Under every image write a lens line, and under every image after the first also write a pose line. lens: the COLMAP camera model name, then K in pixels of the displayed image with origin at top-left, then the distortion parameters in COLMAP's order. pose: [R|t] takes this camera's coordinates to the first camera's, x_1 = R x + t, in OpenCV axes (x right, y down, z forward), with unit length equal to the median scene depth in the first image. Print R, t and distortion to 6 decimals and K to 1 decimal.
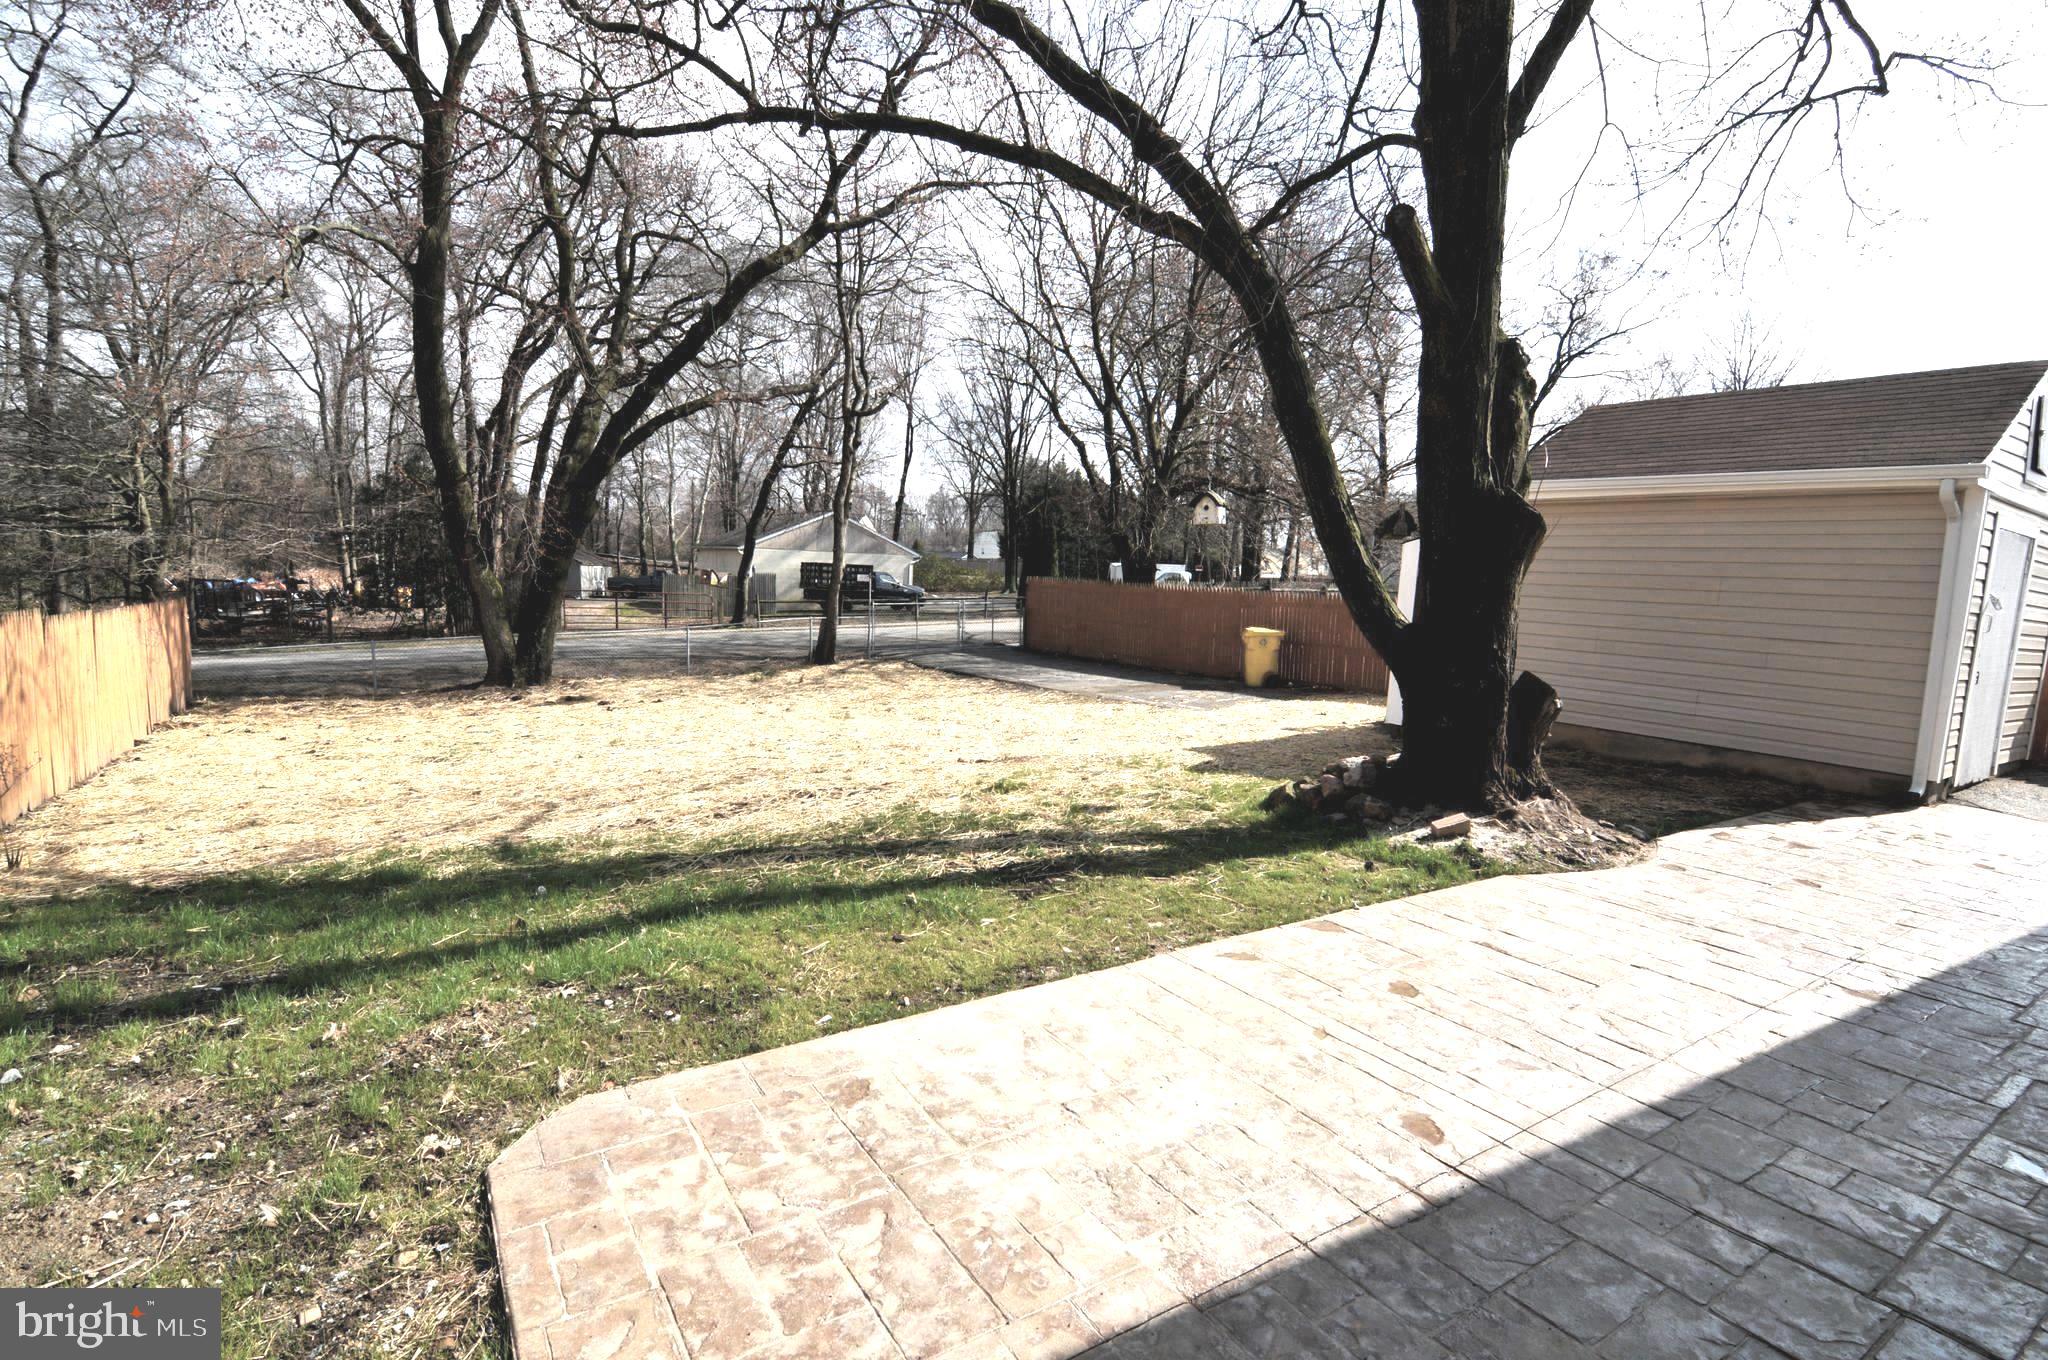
lens RADIAL K [[987.0, 0, 1017.6], [0, 987.0, 701.5], [0, 0, 1]] dist [-0.004140, -0.008839]
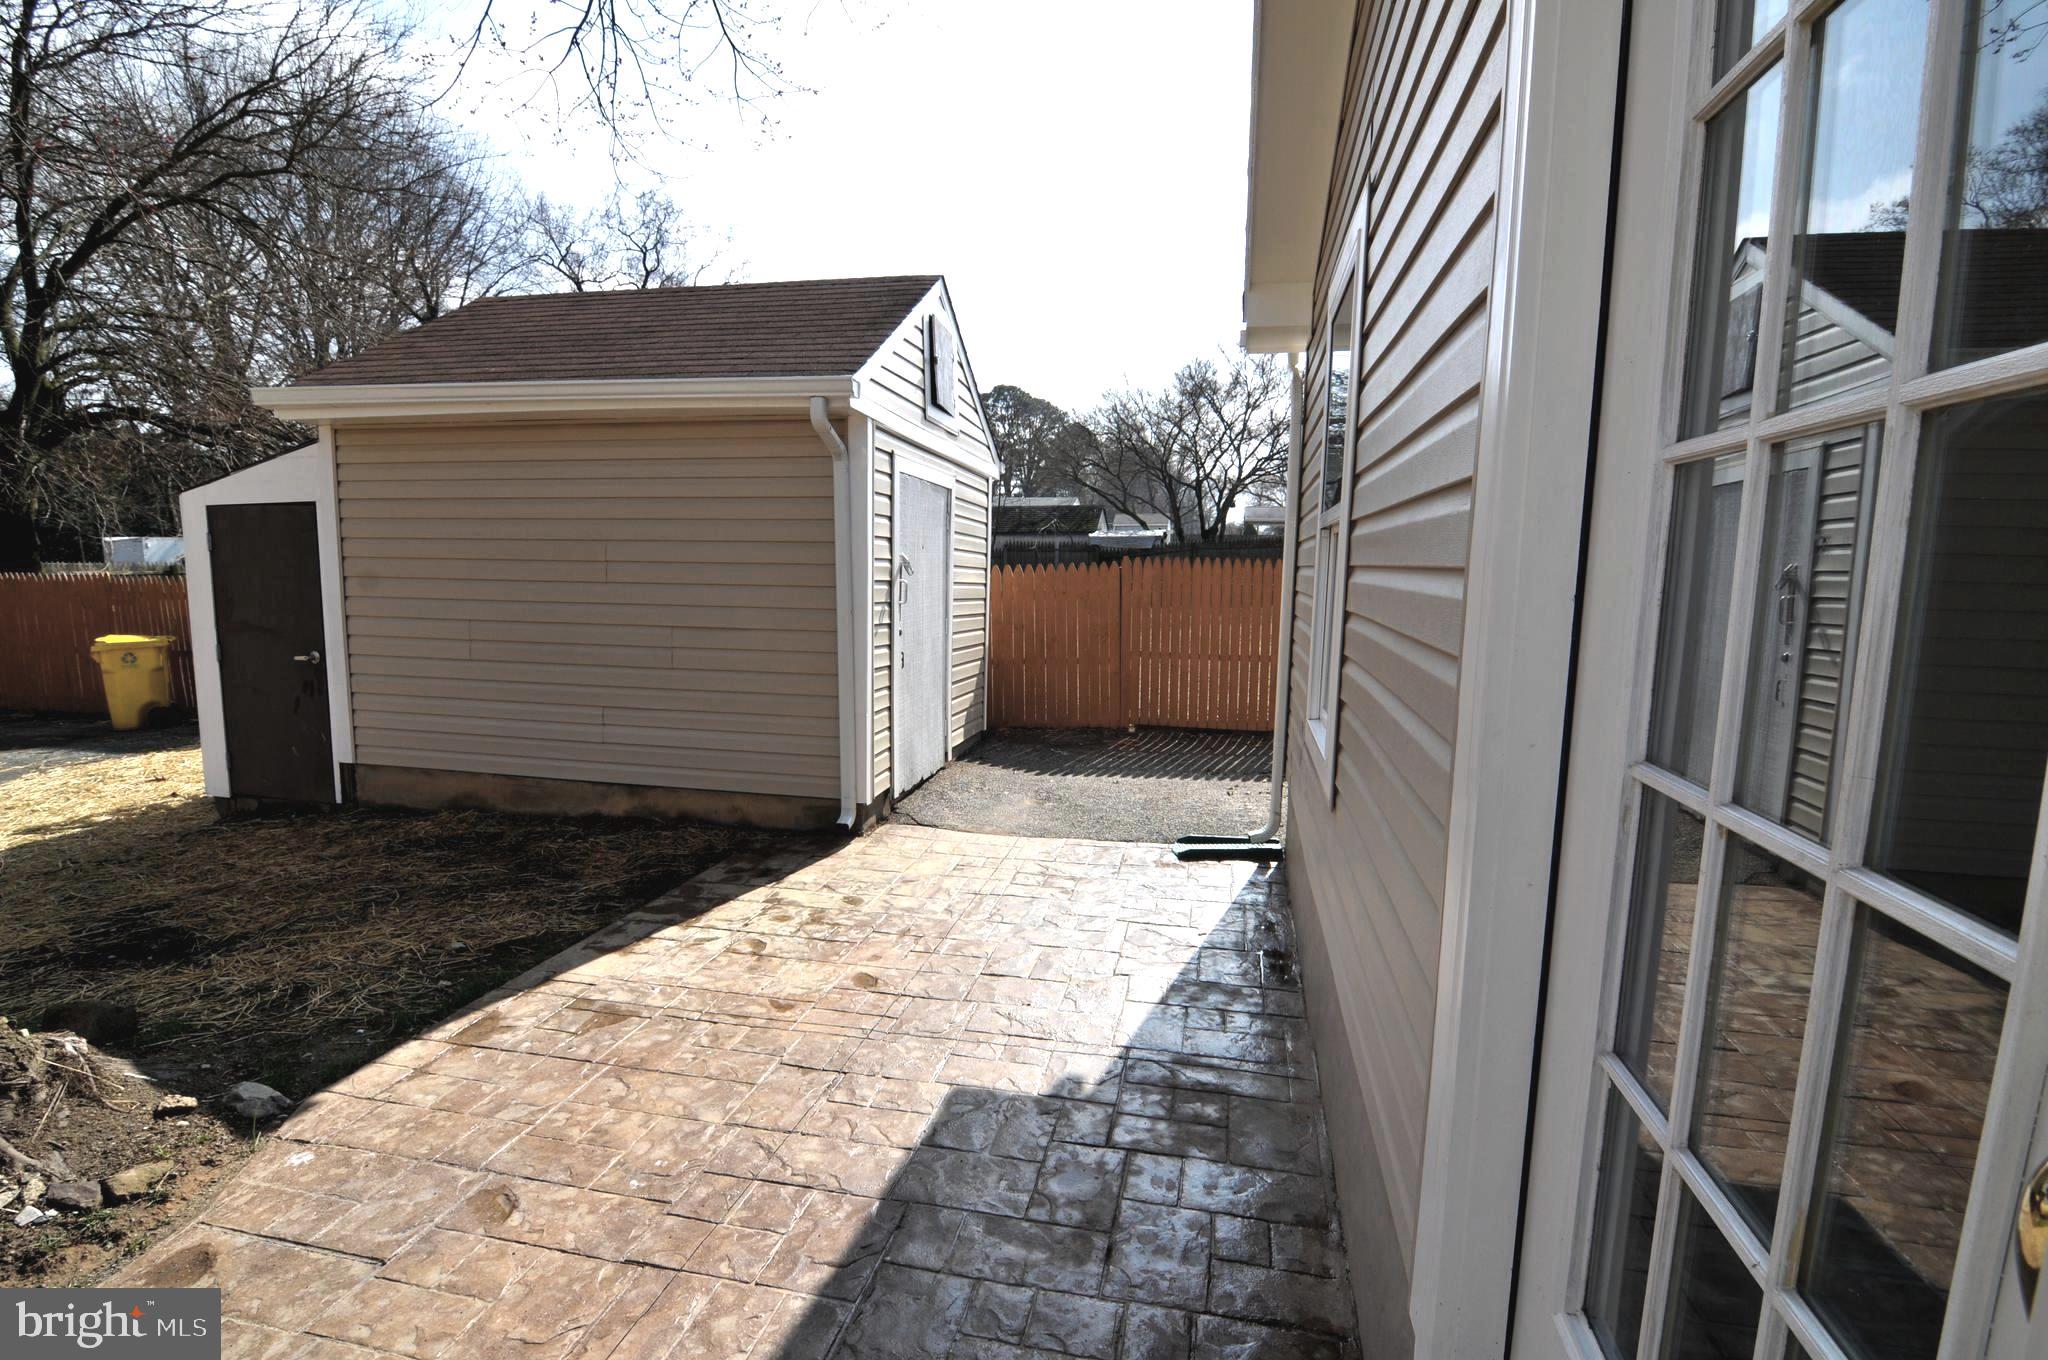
lens RADIAL K [[987.0, 0, 1017.6], [0, 987.0, 701.5], [0, 0, 1]] dist [-0.004140, -0.008839]
pose [[0.713067, -0.126759, 0.689542, 0.494339], [0.106311, 0.991696, 0.072366, -0.039881], [-0.692989, 0.021704, 0.720621, 0.353135]]
